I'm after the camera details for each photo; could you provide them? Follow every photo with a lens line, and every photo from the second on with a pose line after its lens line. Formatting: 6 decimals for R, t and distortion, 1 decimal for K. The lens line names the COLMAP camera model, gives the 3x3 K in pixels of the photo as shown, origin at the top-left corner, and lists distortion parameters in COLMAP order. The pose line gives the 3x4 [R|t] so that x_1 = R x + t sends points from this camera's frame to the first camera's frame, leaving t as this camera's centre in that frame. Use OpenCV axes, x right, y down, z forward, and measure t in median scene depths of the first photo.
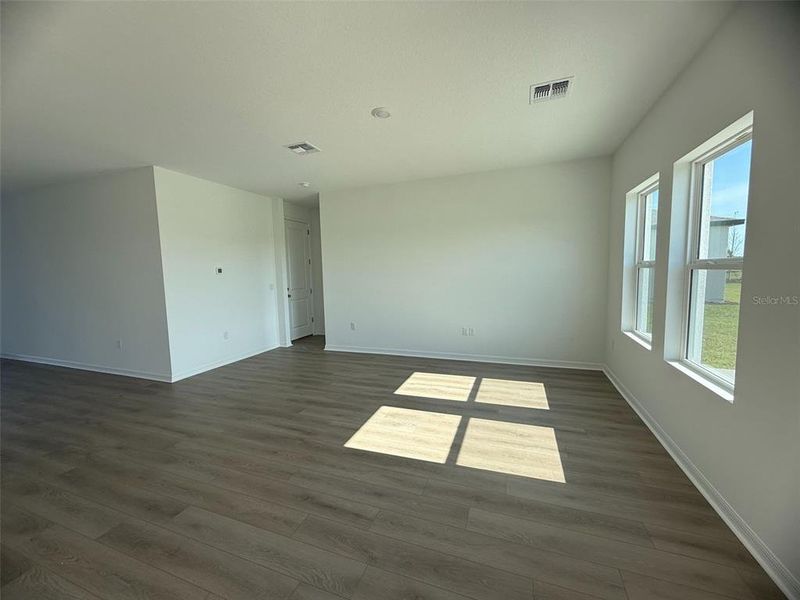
lens RADIAL K [[318.2, 0, 400.0], [0, 318.2, 300.0], [0, 0, 1]] dist [0.000072, 0.000149]
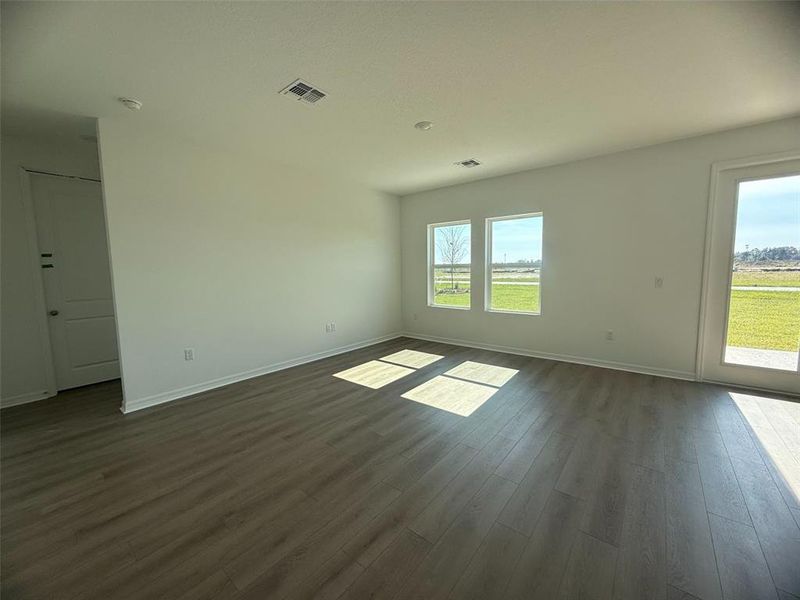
lens RADIAL K [[318.2, 0, 400.0], [0, 318.2, 300.0], [0, 0, 1]] dist [0.000072, 0.000149]
pose [[0.328400, -0.076342, 0.941449, -0.920489], [0.095681, 0.994290, 0.047252, -0.025985], [-0.939680, 0.074561, 0.333829, 0.573491]]
